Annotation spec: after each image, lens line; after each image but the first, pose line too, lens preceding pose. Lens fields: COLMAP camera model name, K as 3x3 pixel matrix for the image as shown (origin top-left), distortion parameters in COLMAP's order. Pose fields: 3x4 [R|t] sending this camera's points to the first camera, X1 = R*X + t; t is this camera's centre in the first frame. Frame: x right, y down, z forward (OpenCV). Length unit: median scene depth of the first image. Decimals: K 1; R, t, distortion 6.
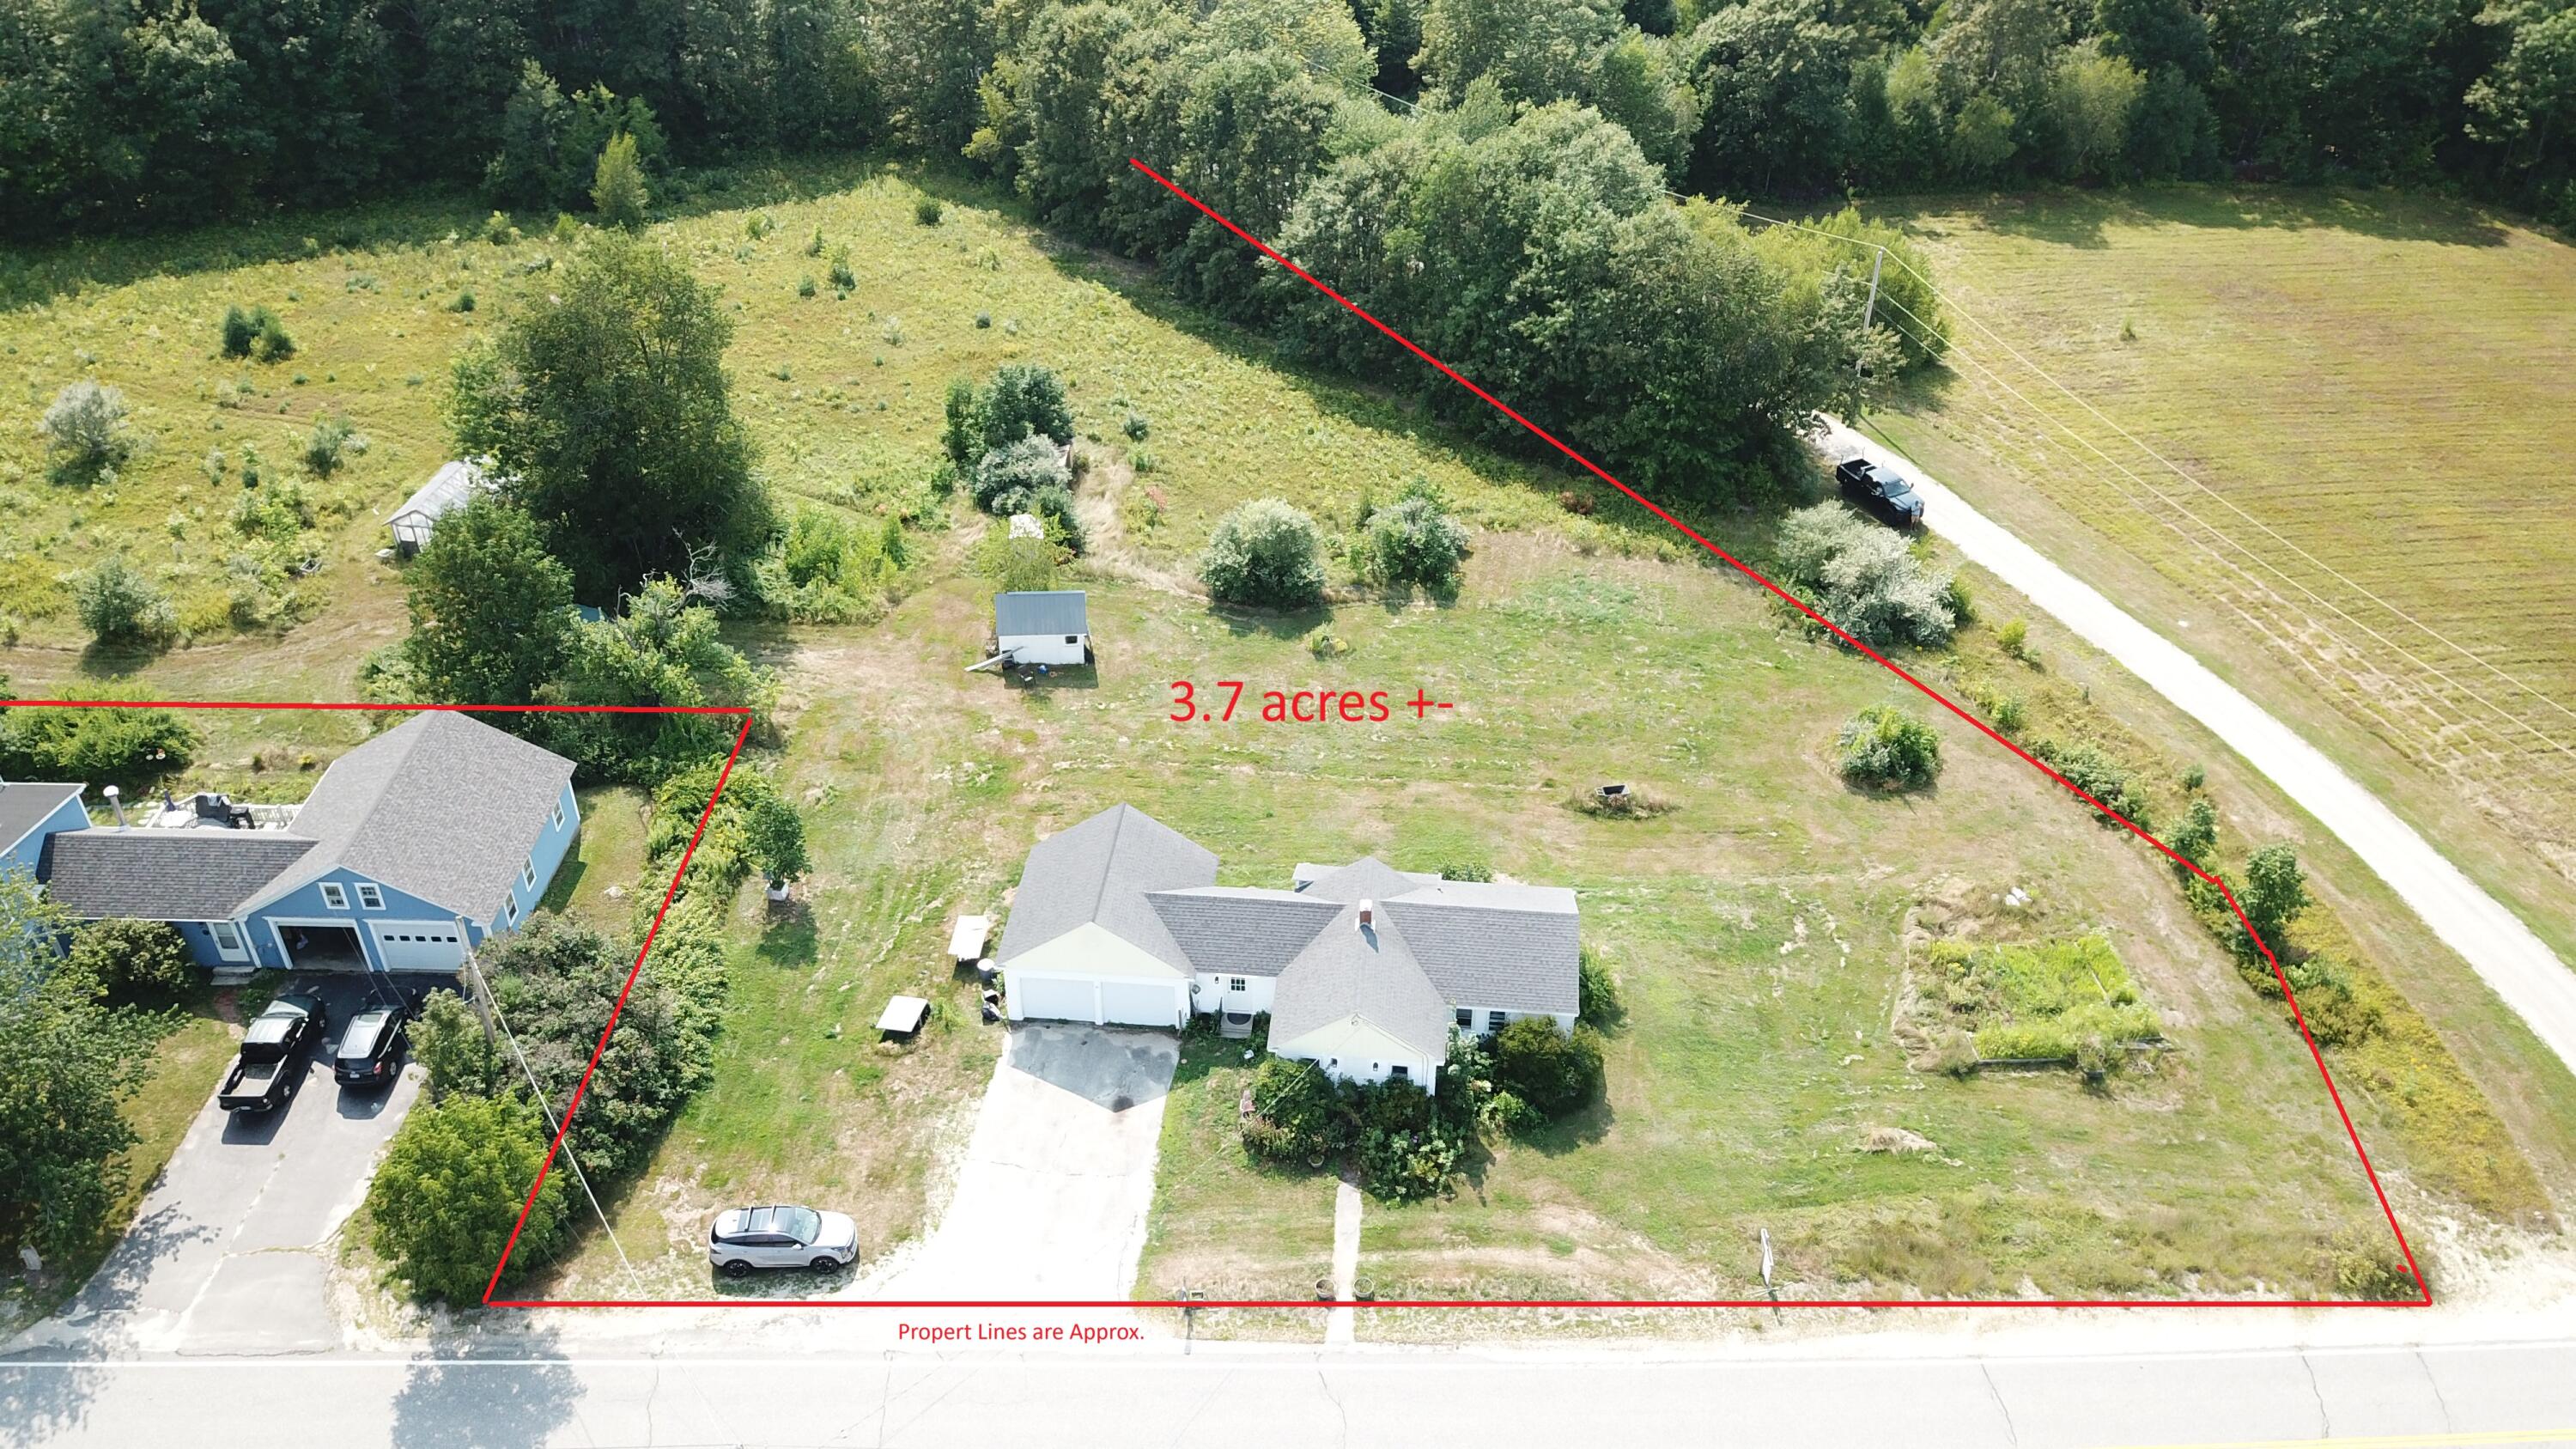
lens RADIAL K [[1994.9, 0, 1275.7], [0, 1994.9, 720.0], [0, 0, 1]] dist [0.111047, -0.320107]
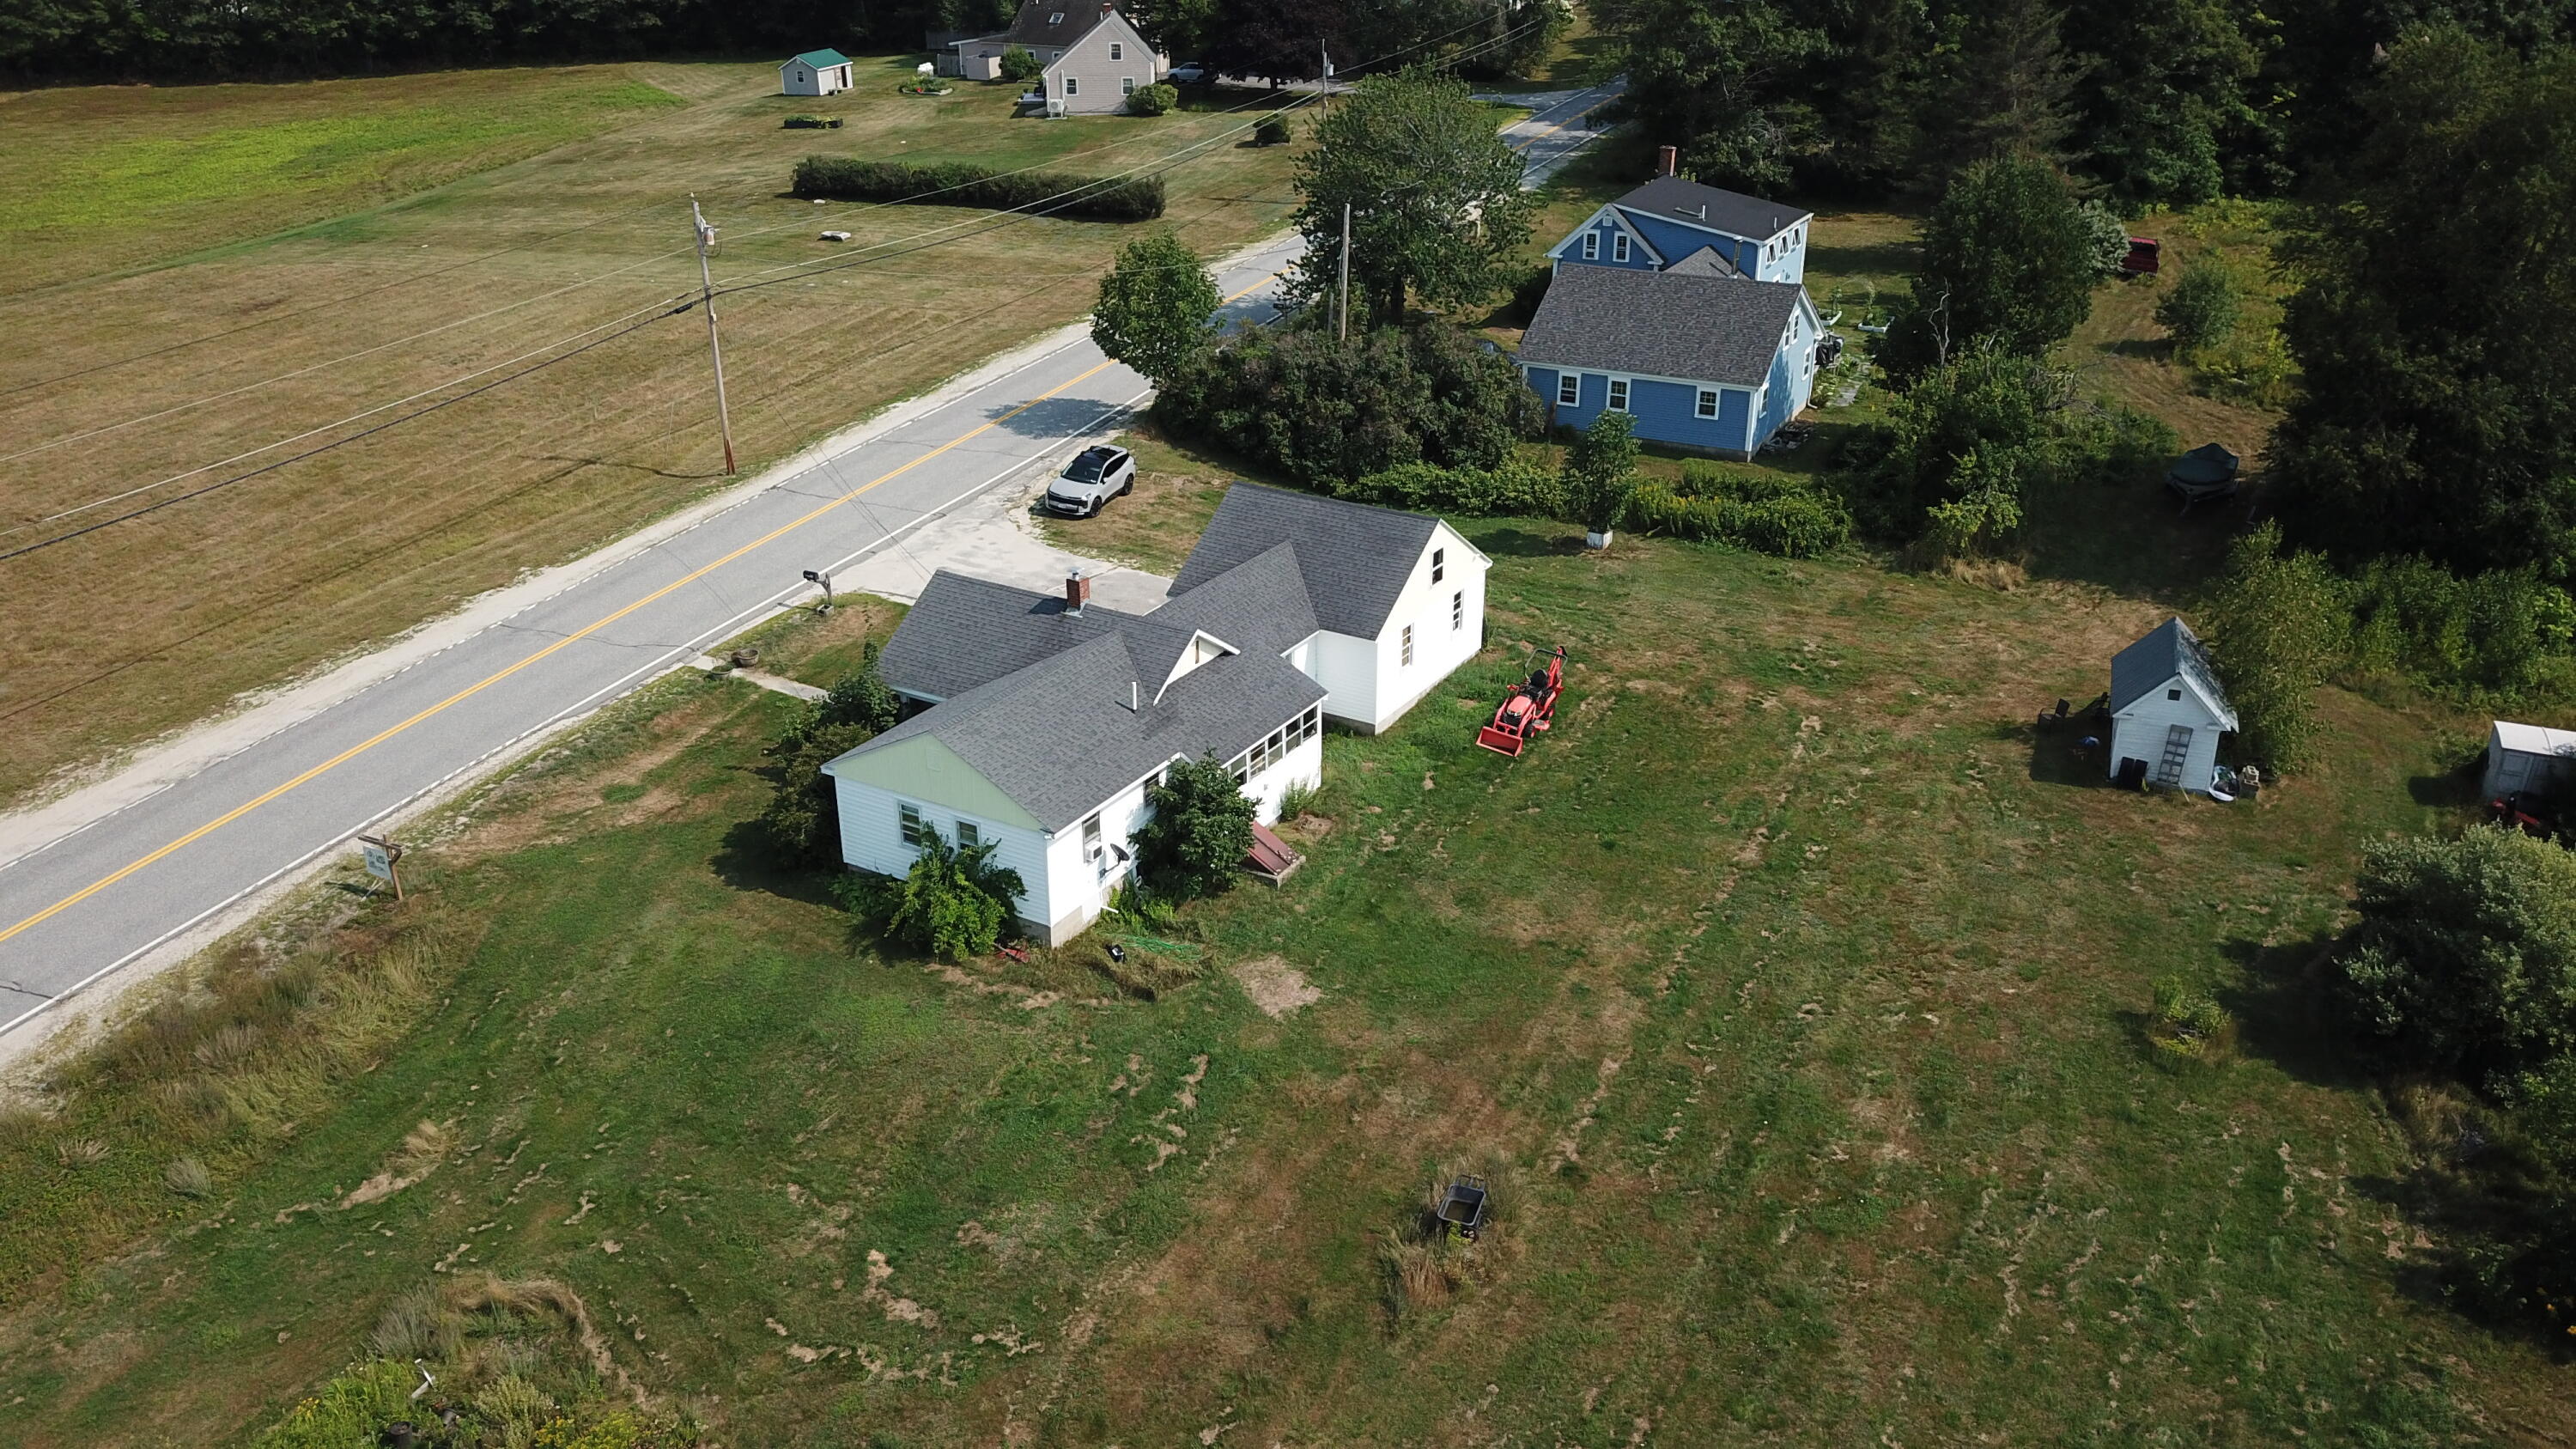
lens RADIAL K [[1990.7, 0, 1282.0], [0, 1990.7, 734.1], [0, 0, 1]] dist [0.008772, -0.000961]
pose [[-0.431814, 0.361961, -0.826148, 0.609757], [-0.520761, 0.647806, 0.556018, -0.297140], [0.736440, 0.670322, -0.091236, 1.134631]]
